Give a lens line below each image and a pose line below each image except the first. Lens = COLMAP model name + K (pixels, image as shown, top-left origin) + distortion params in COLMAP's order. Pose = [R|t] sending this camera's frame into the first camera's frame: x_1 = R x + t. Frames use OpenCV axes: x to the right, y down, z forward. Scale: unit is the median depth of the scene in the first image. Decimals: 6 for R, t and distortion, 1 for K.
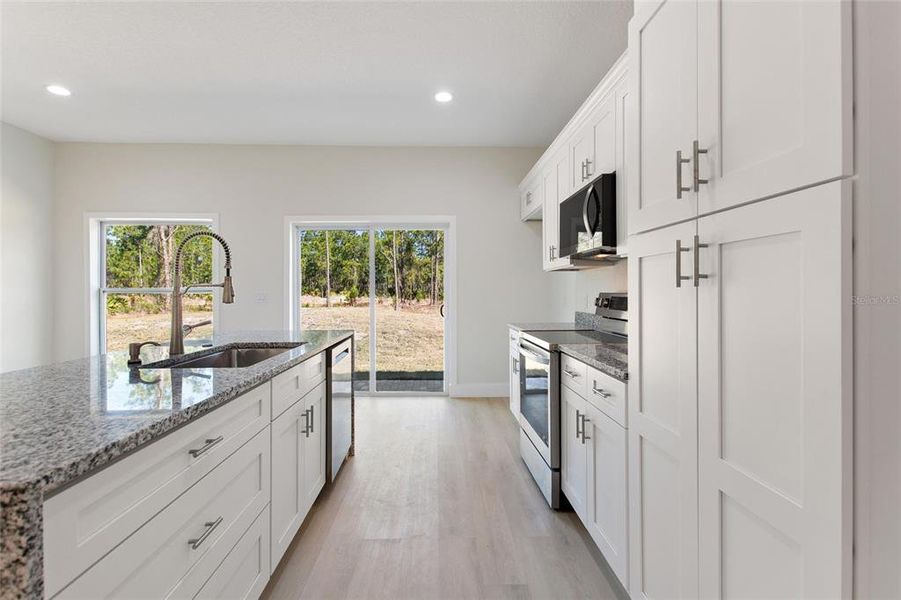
lens RADIAL K [[411.7, 0, 449.7], [0, 411.7, 294.1], [0, 0, 1]] dist [0.016873, -0.000695]
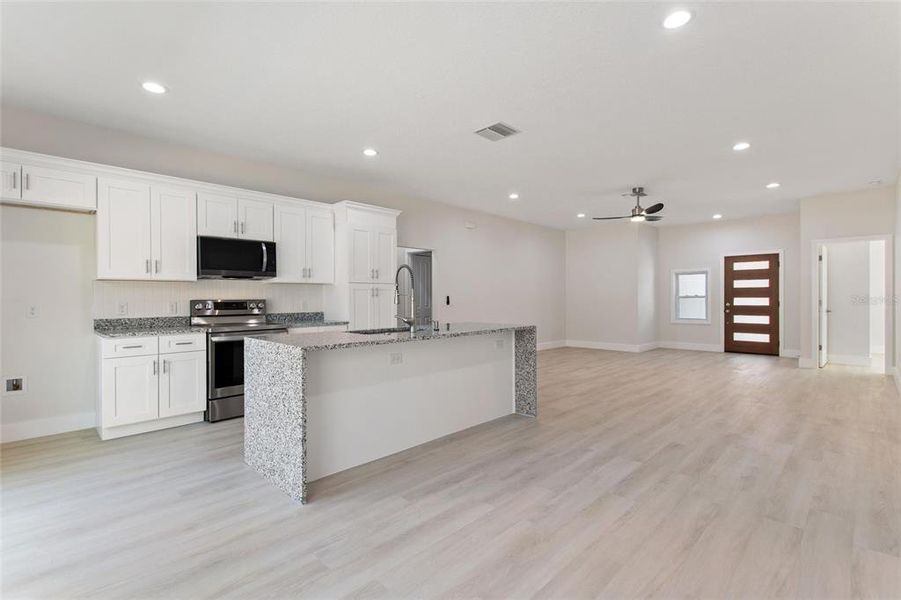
lens RADIAL K [[411.7, 0, 446.0], [0, 411.7, 297.7], [0, 0, 1]] dist [0.016873, -0.000695]
pose [[-0.680158, 0.005894, 0.733042, -2.045745], [0.013831, 0.999893, 0.004794, -0.012095], [-0.732935, 0.013400, -0.680166, 2.099686]]
